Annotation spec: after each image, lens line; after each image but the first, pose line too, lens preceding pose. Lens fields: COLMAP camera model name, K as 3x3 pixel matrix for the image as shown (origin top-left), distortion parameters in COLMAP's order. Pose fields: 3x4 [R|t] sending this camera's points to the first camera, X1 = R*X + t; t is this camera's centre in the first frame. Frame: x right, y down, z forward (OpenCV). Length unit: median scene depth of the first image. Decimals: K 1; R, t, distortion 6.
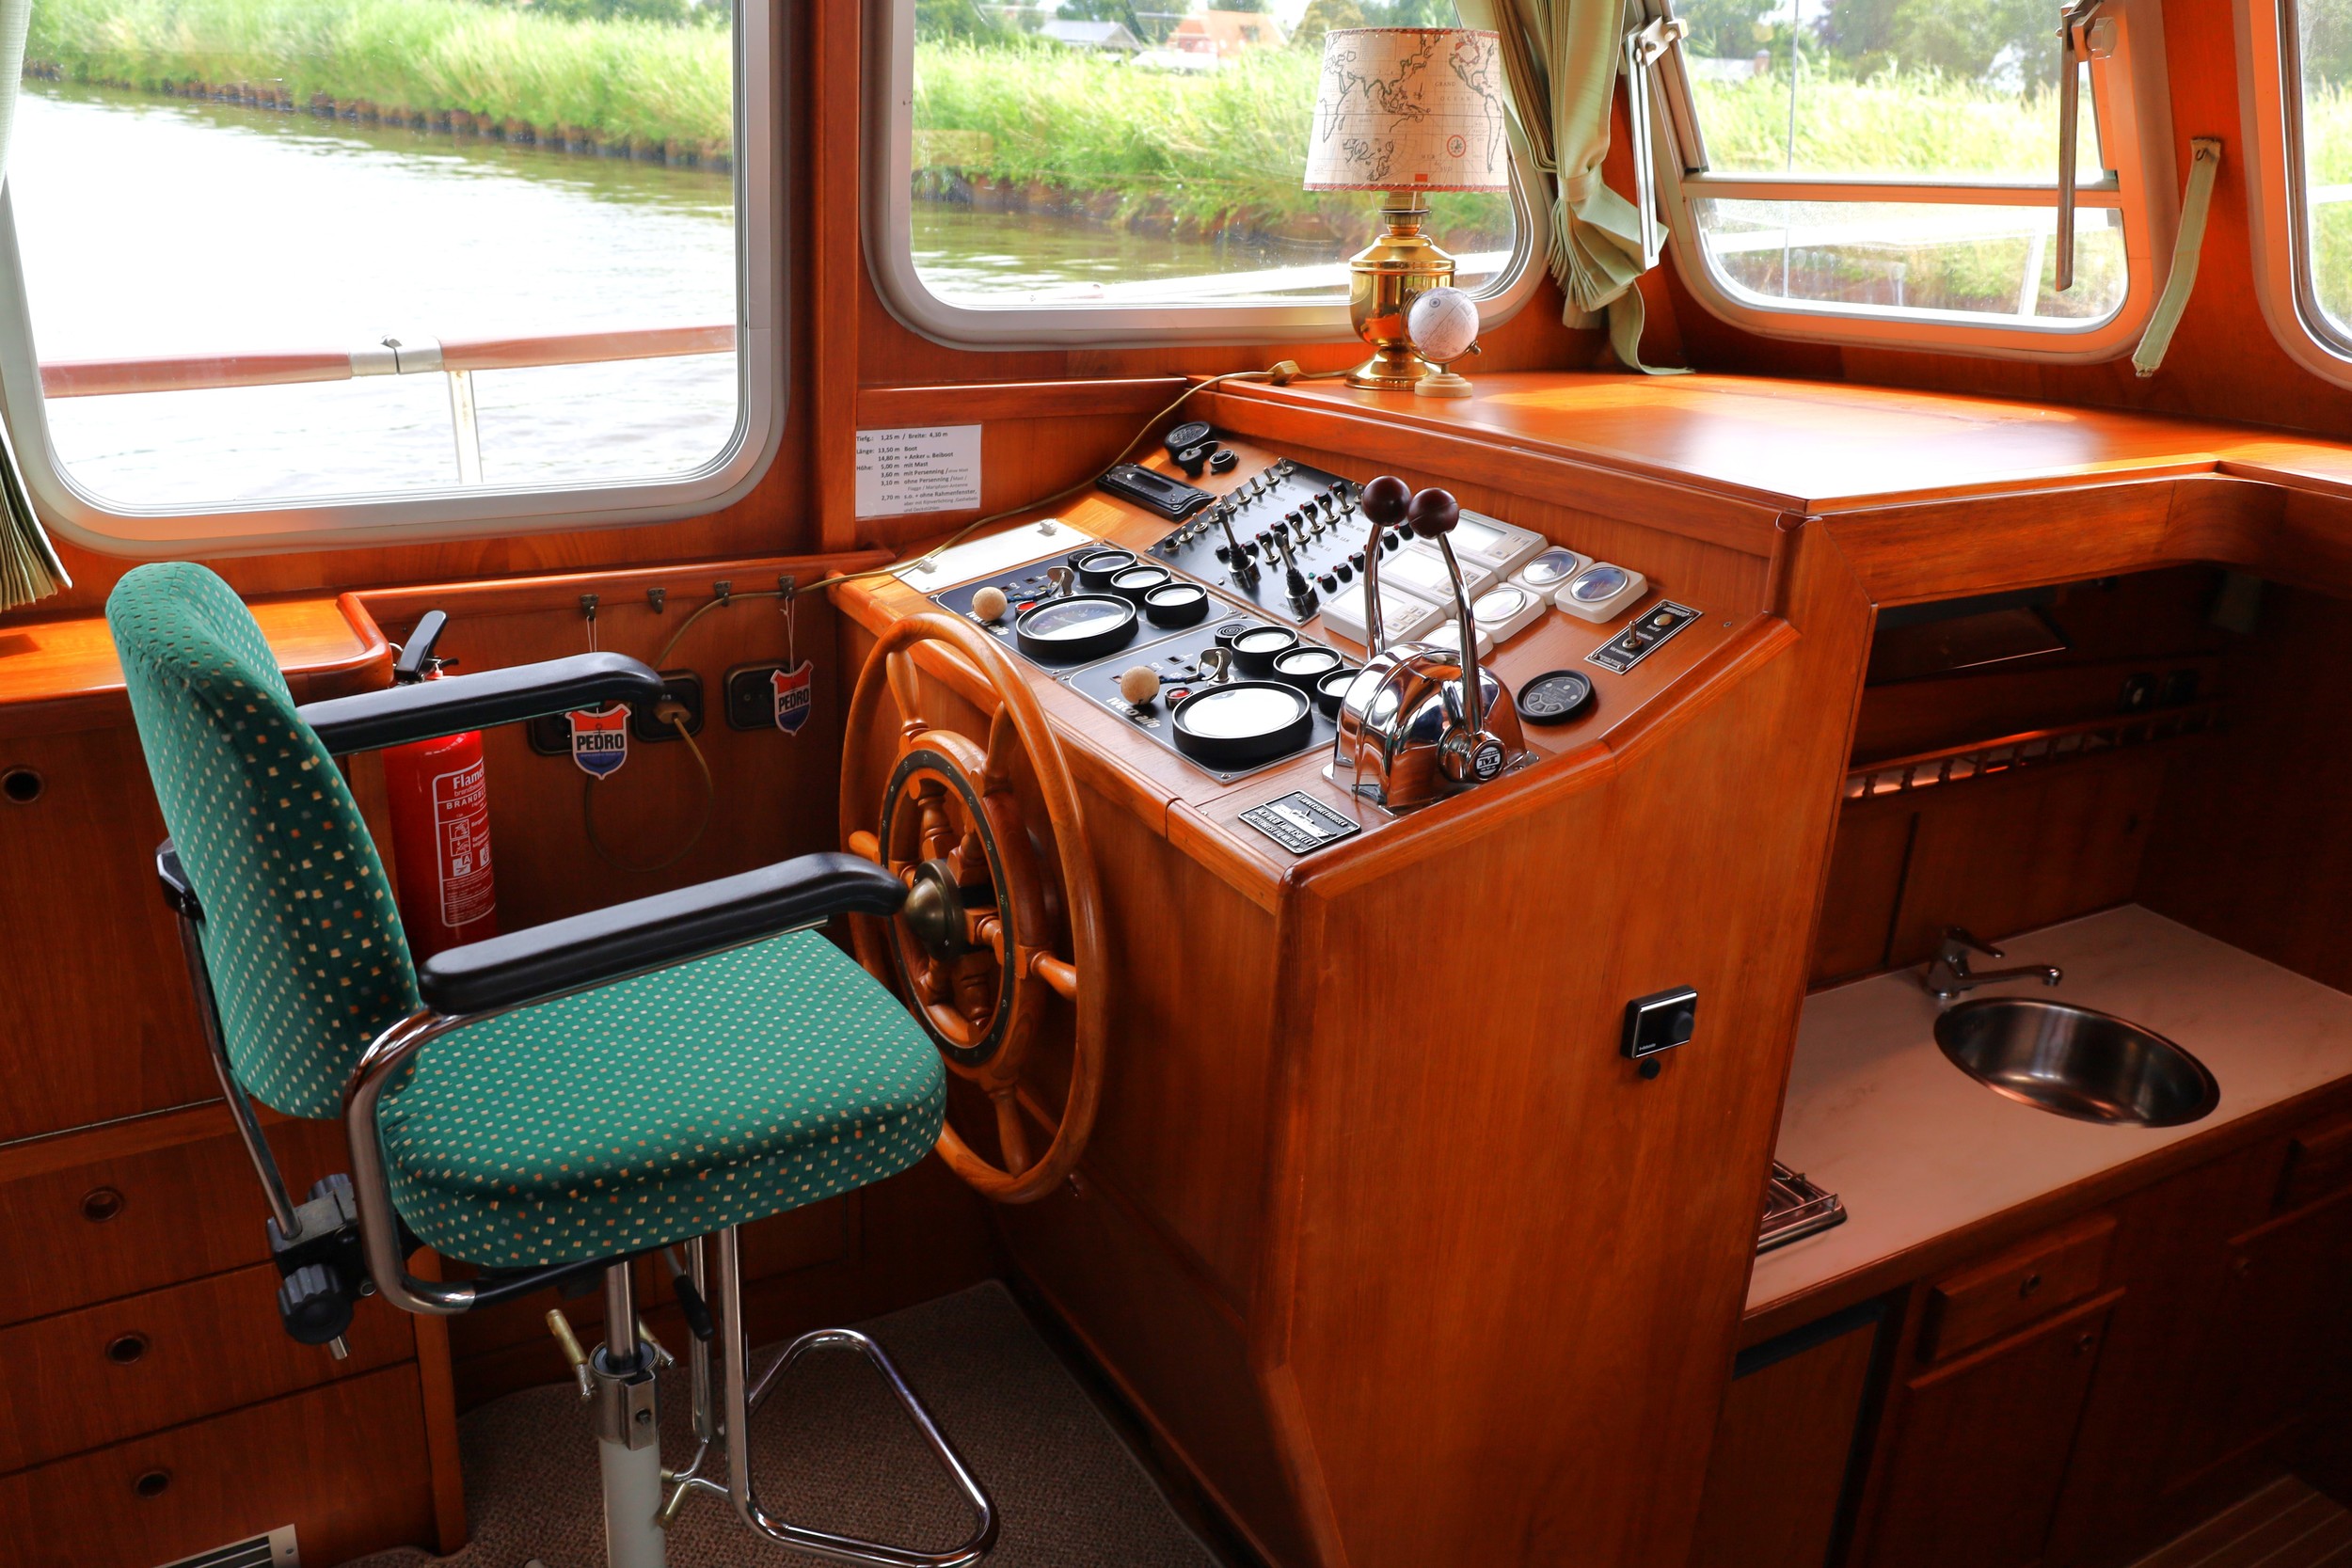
lens RADIAL K [[1883.4, 0, 1180.5], [0, 1883.4, 801.1], [0, 0, 1]] dist [-0.006864, -0.006029]
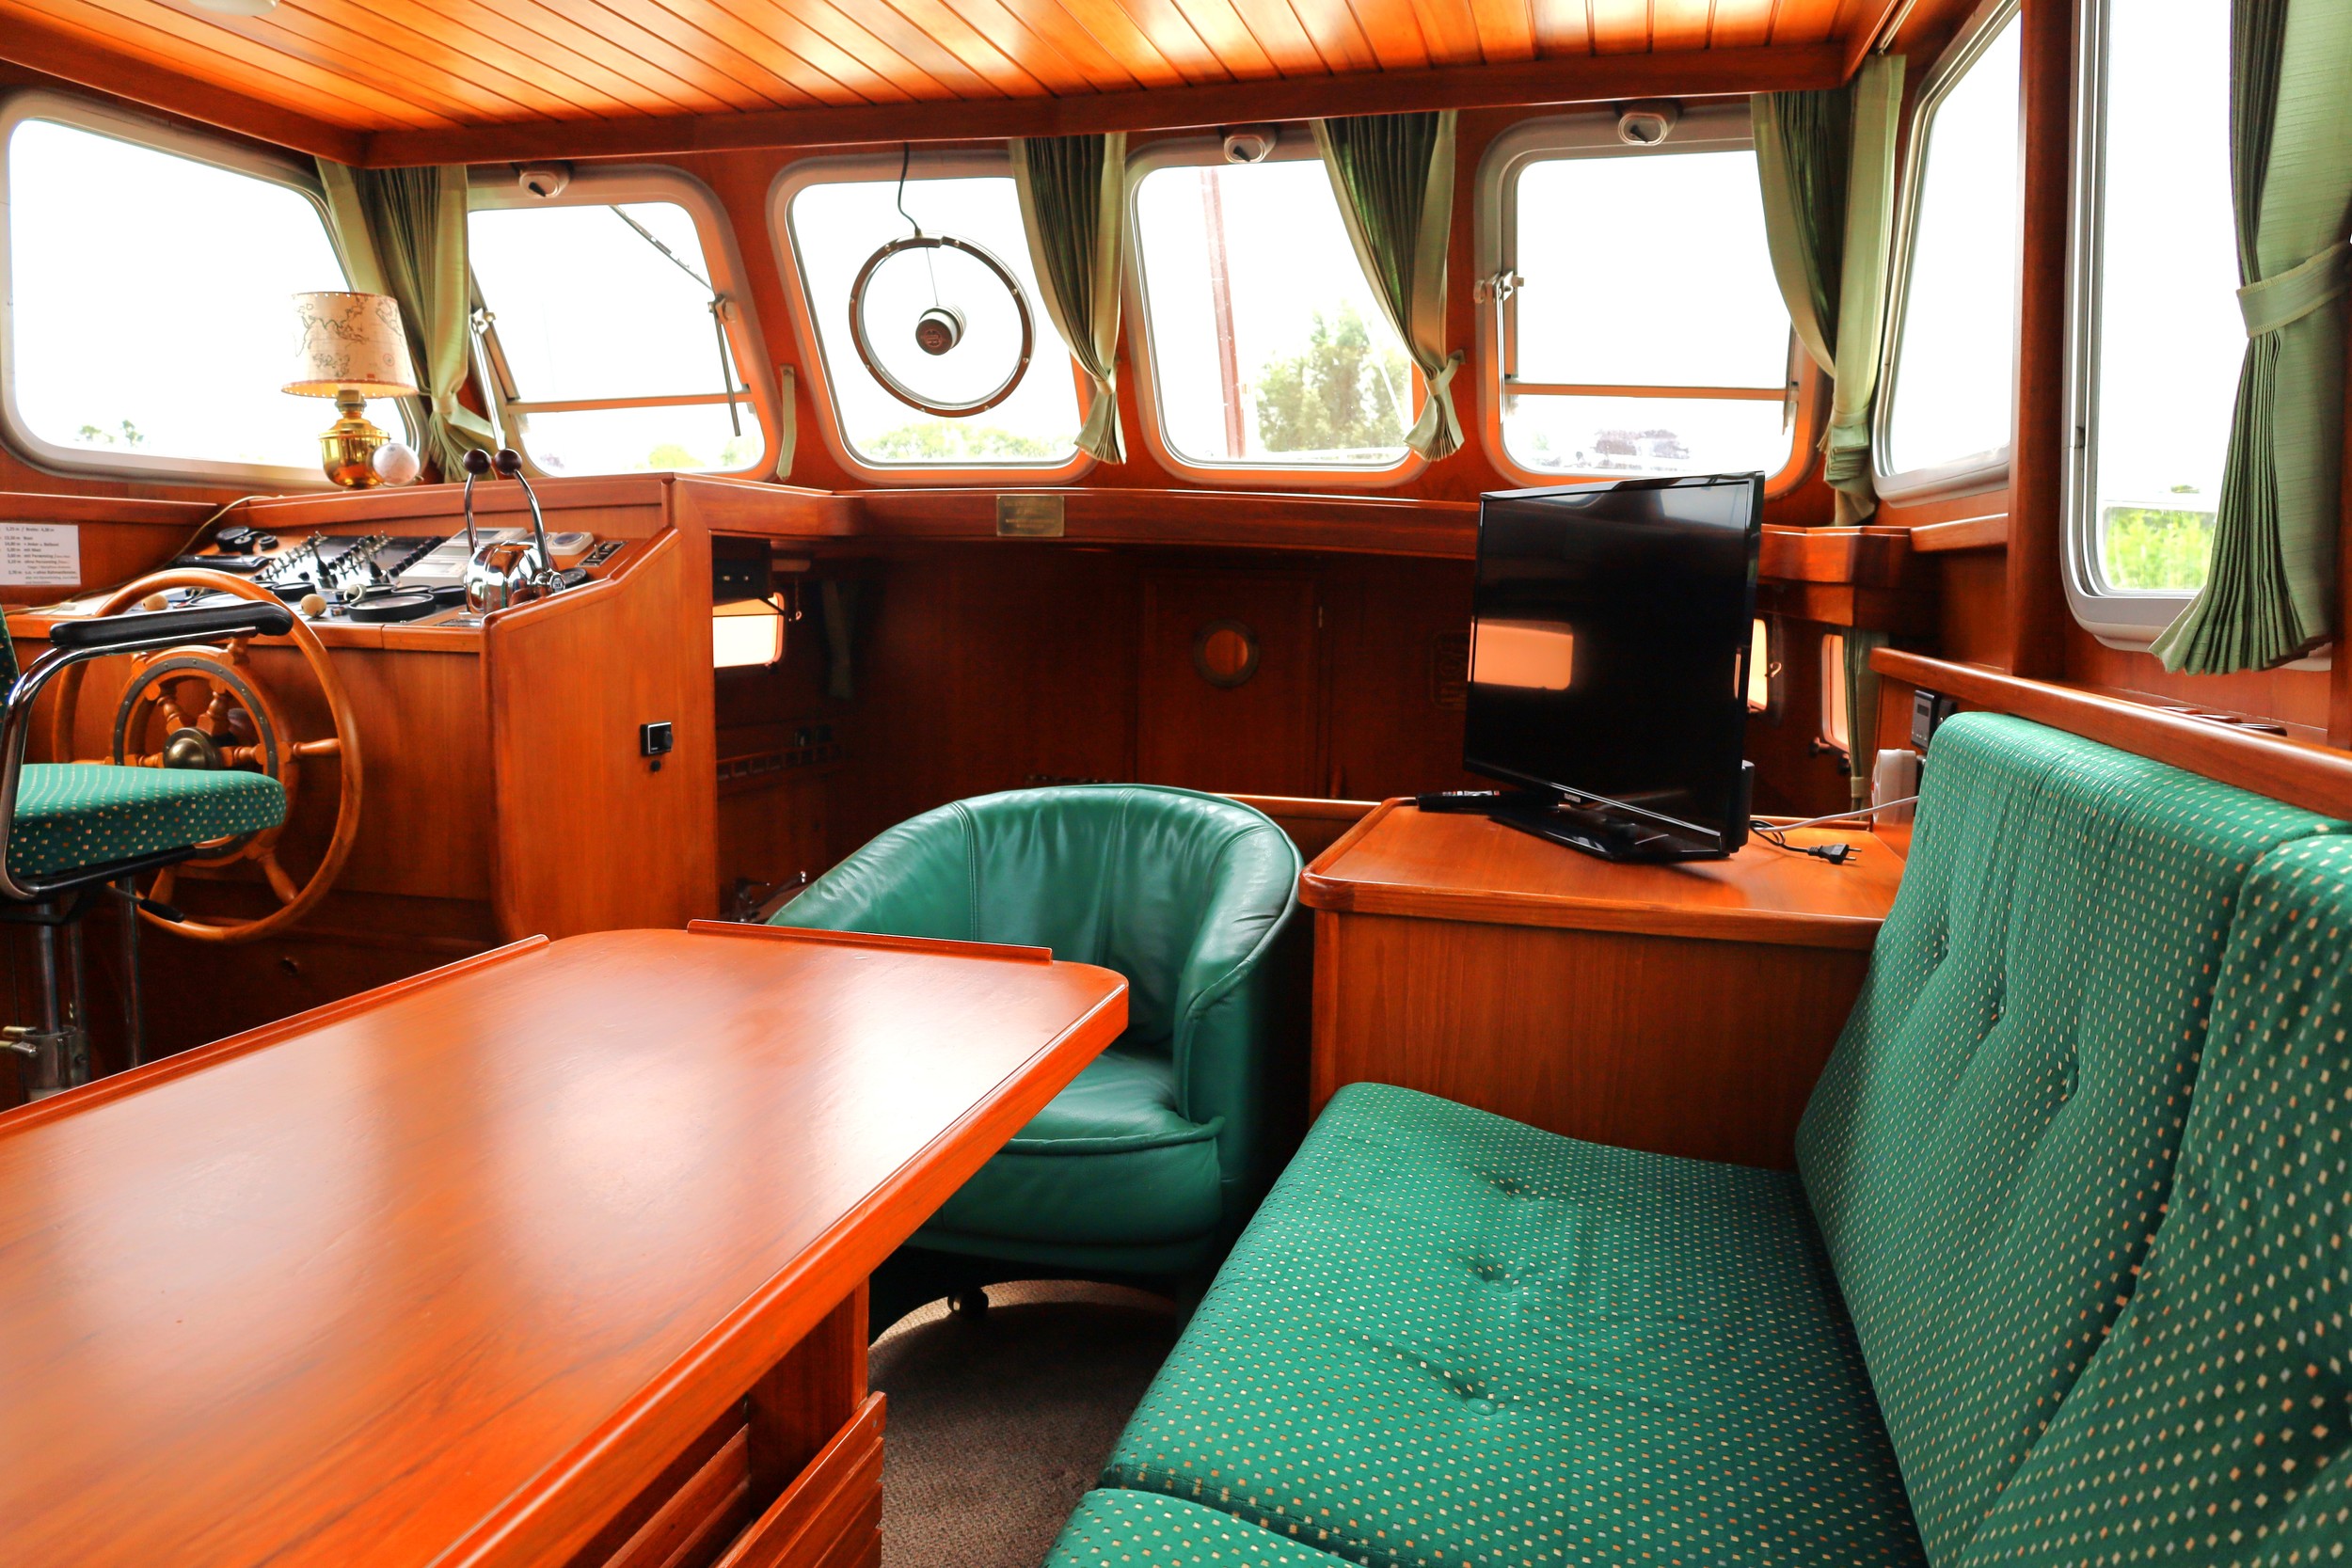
lens RADIAL K [[1599.7, 0, 1176.0], [0, 1599.7, 784.0], [0, 0, 1]] dist [-0.002373, -0.002714]
pose [[0.725761, -0.124792, 0.676534, -0.370887], [0.266124, 0.957777, -0.108820, 0.374335], [-0.634389, 0.259019, 0.728327, -0.413105]]
